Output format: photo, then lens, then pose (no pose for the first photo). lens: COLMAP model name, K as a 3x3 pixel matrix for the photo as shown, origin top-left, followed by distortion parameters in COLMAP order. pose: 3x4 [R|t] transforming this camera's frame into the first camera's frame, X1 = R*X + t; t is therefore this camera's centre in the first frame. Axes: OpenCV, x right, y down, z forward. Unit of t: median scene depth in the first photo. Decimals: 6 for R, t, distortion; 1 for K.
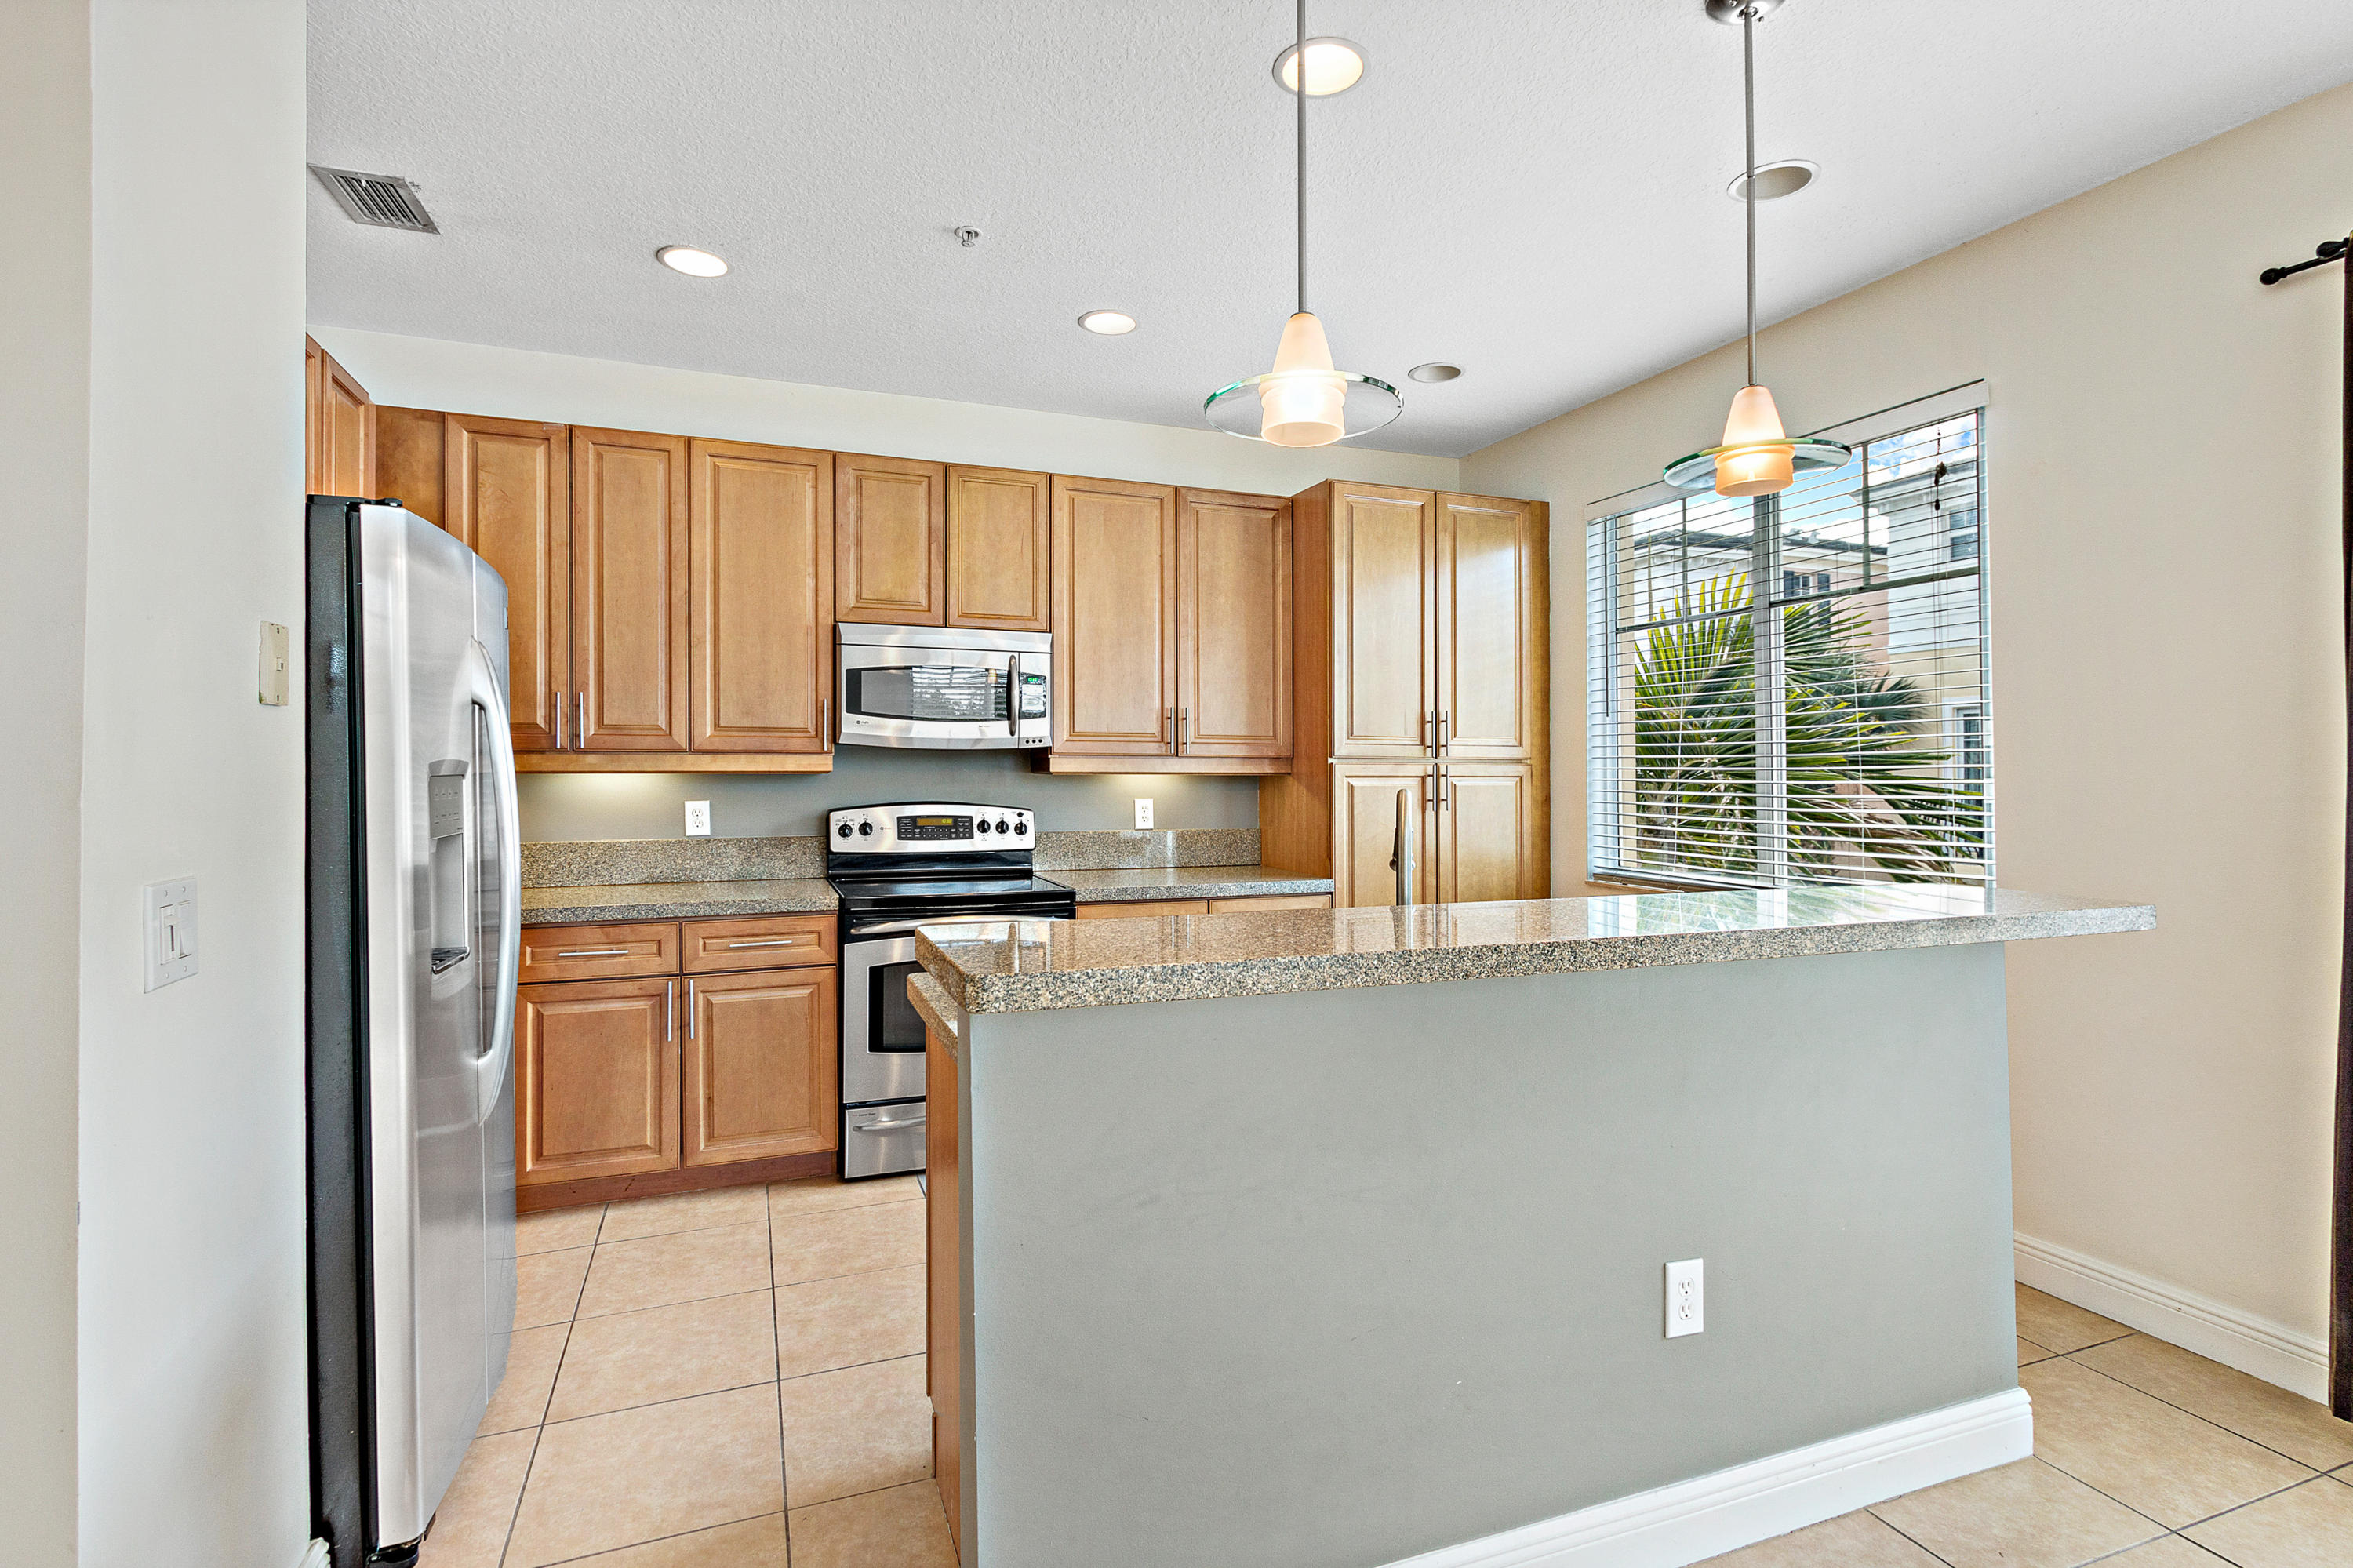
lens RADIAL K [[1110.9, 0, 1178.1], [0, 1110.9, 748.5], [0, 0, 1]] dist [0.000228, 0.000171]
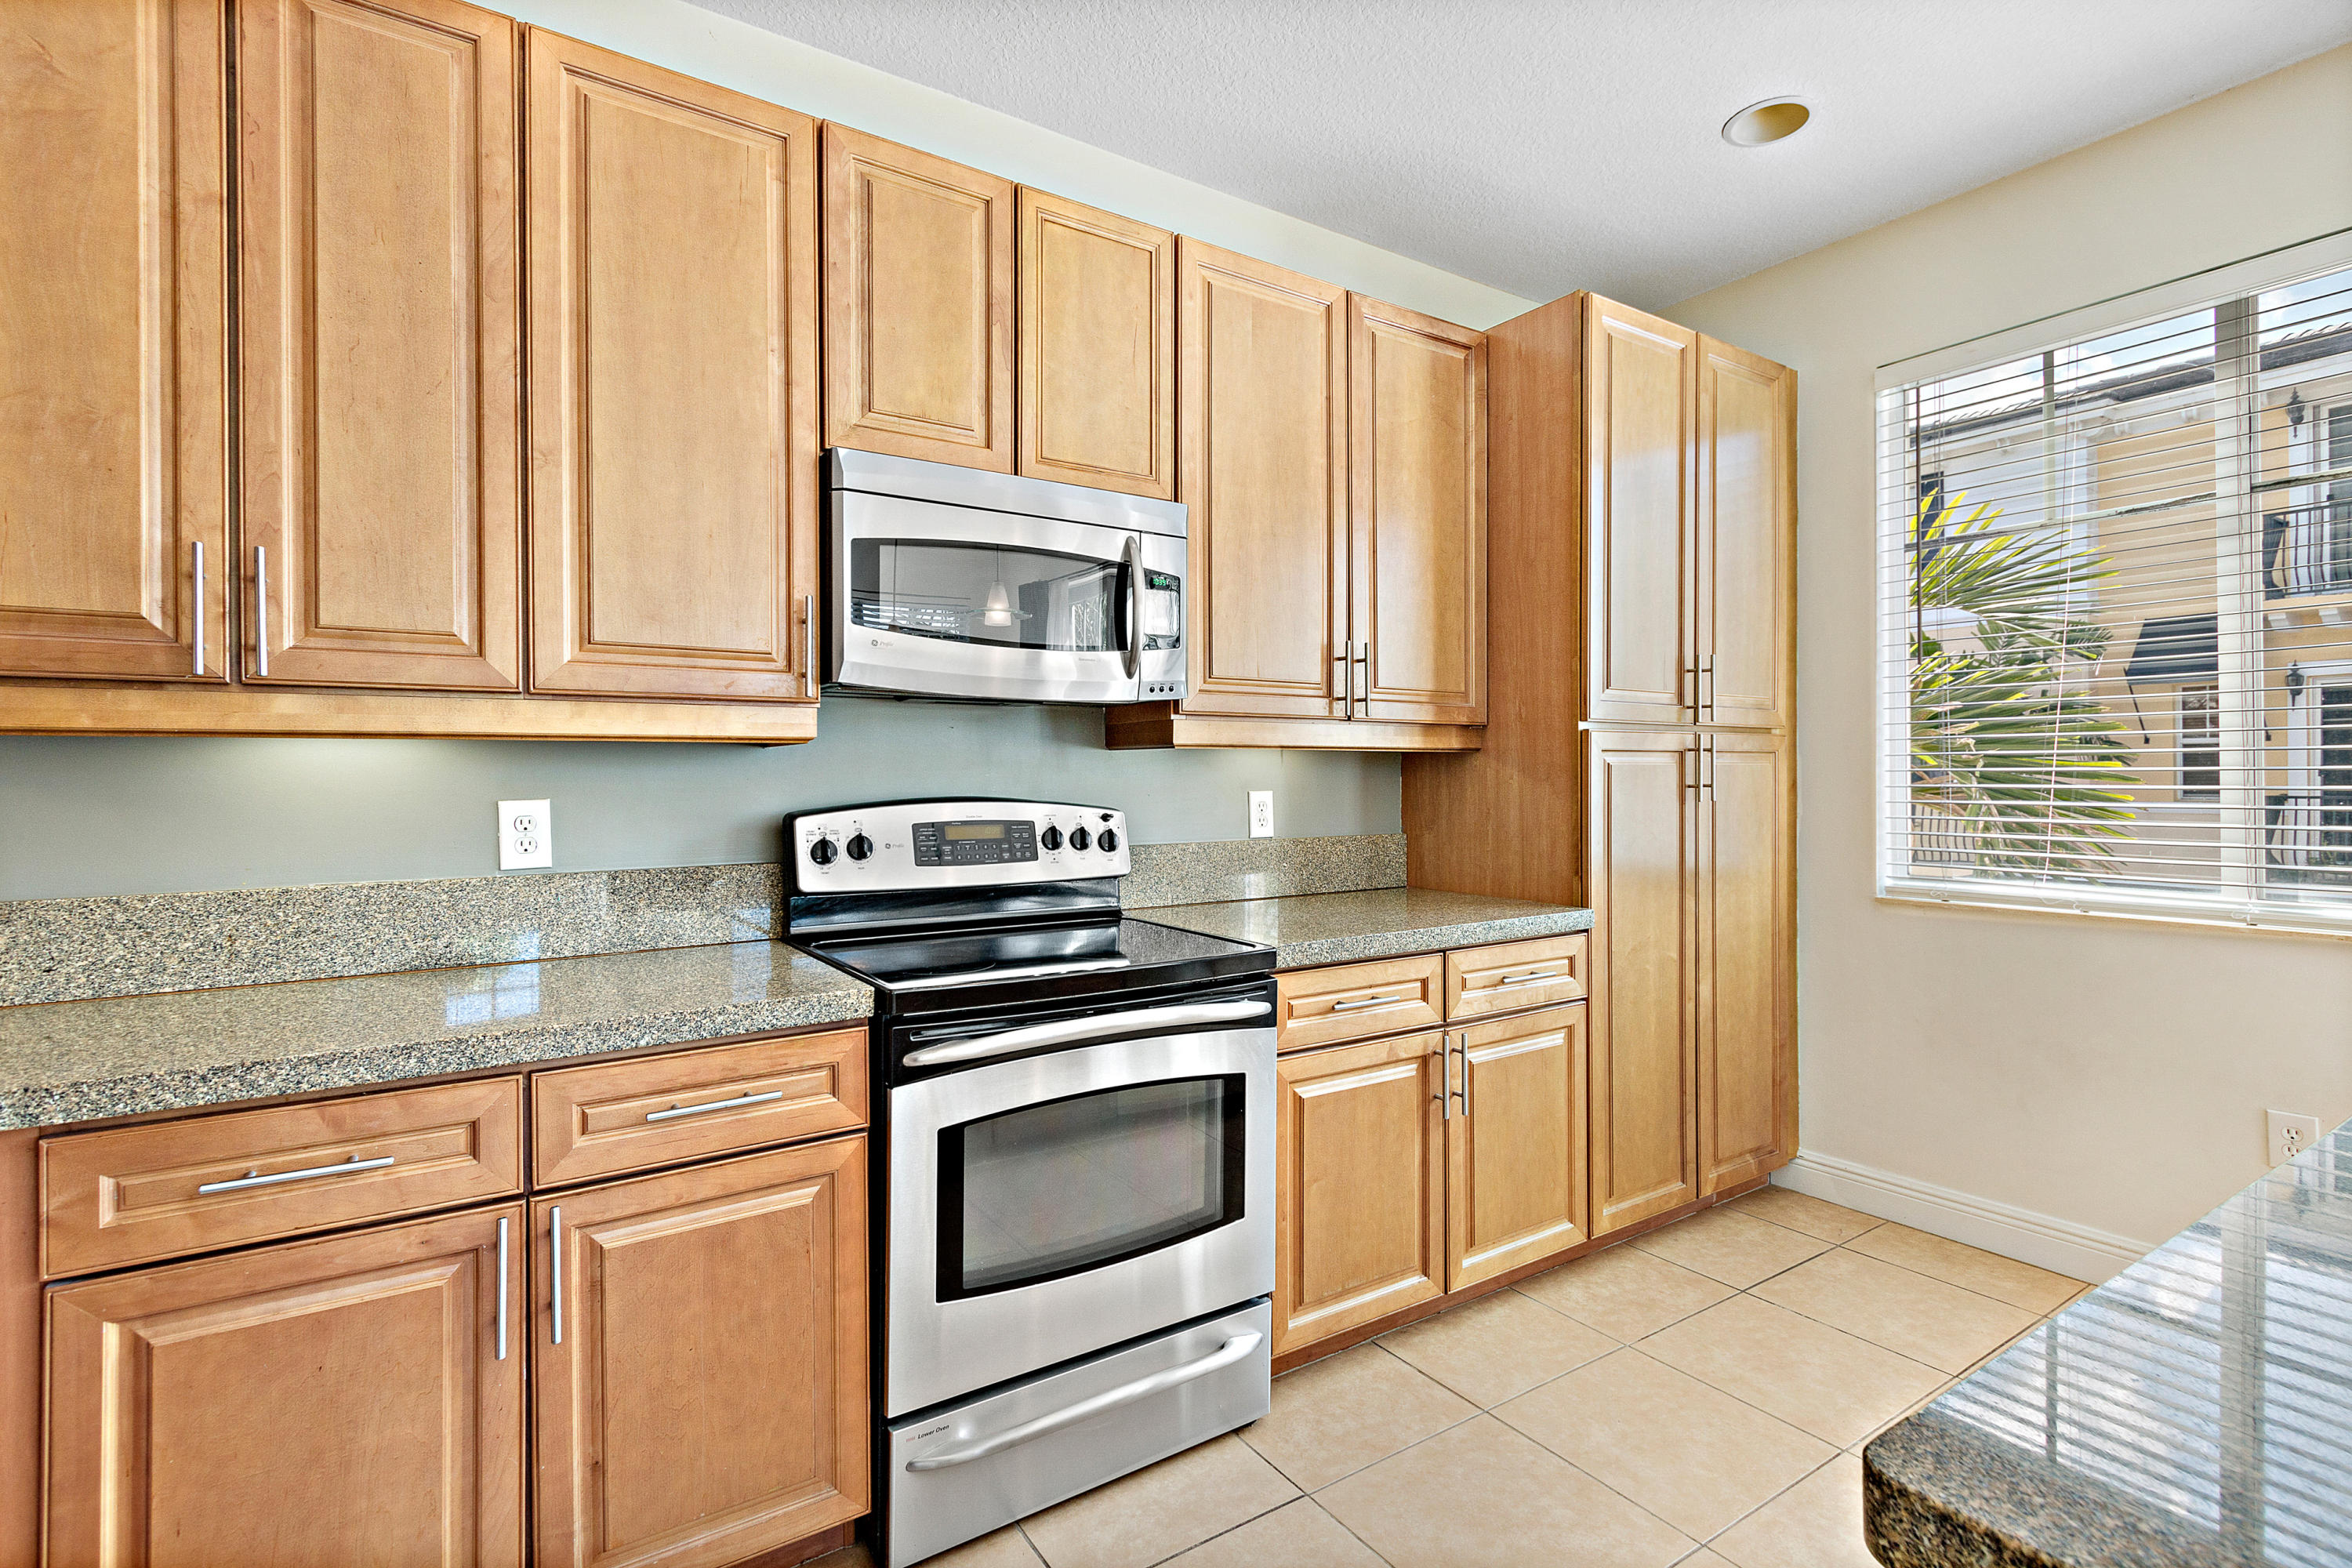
lens RADIAL K [[1052.3, 0, 1131.2], [0, 1052.3, 756.3], [0, 0, 1]] dist [0.003656, 0.000123]
pose [[0.979836, -0.005789, 0.199721, -0.259136], [0.006592, 0.999973, -0.003358, 0.030783], [-0.199696, 0.004607, 0.979847, 0.477282]]
